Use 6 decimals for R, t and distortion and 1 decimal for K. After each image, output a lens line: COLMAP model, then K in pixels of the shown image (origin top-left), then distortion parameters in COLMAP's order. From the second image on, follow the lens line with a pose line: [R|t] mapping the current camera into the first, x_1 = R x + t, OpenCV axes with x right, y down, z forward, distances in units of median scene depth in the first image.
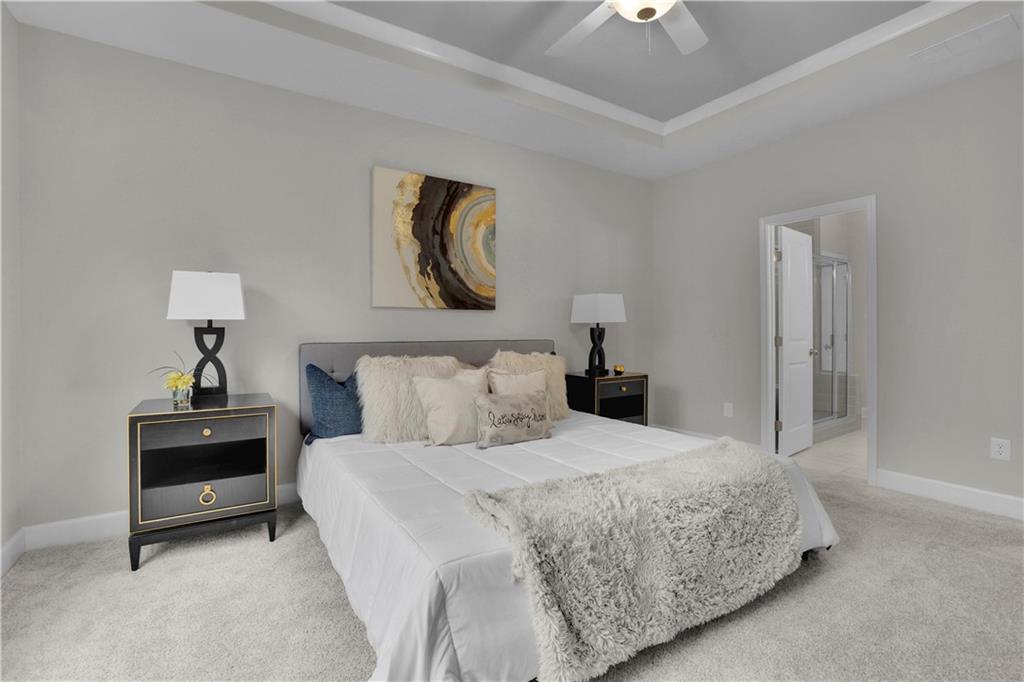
lens RADIAL K [[472.0, 0, 525.7], [0, 472.0, 322.9], [0, 0, 1]] dist [0.003522, 0.000422]
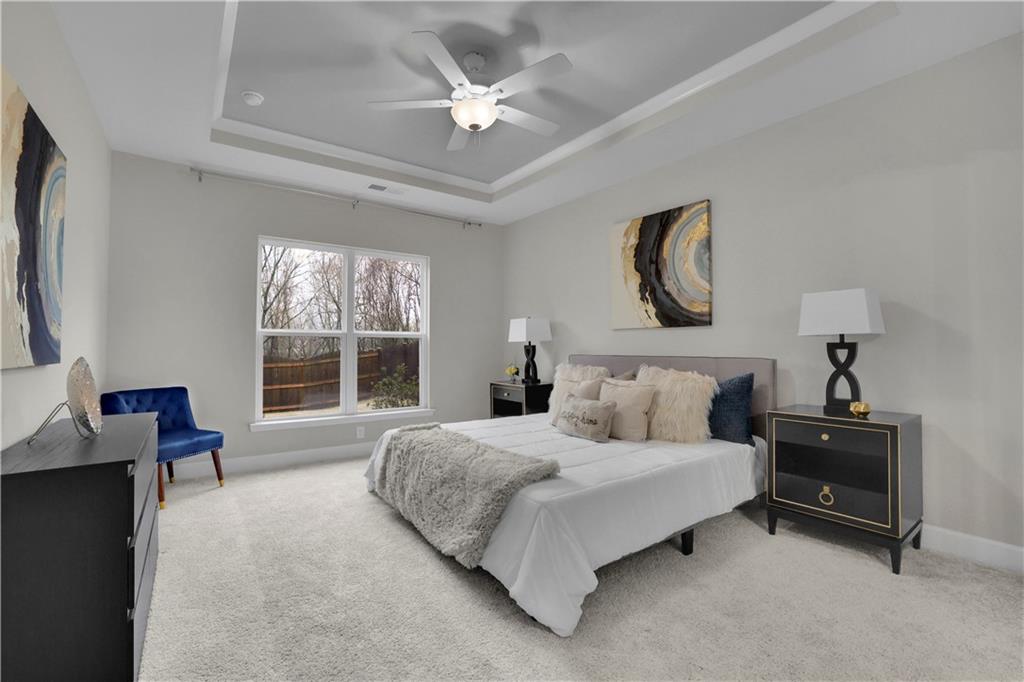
lens RADIAL K [[461.3, 0, 512.0], [0, 461.3, 341.0], [0, 0, 1]] dist [-0.002507, 0.000322]
pose [[0.045863, -0.008858, -0.998908, 0.906664], [0.017101, 0.999821, -0.008081, 0.005426], [0.998801, -0.016711, 0.046006, 0.589430]]
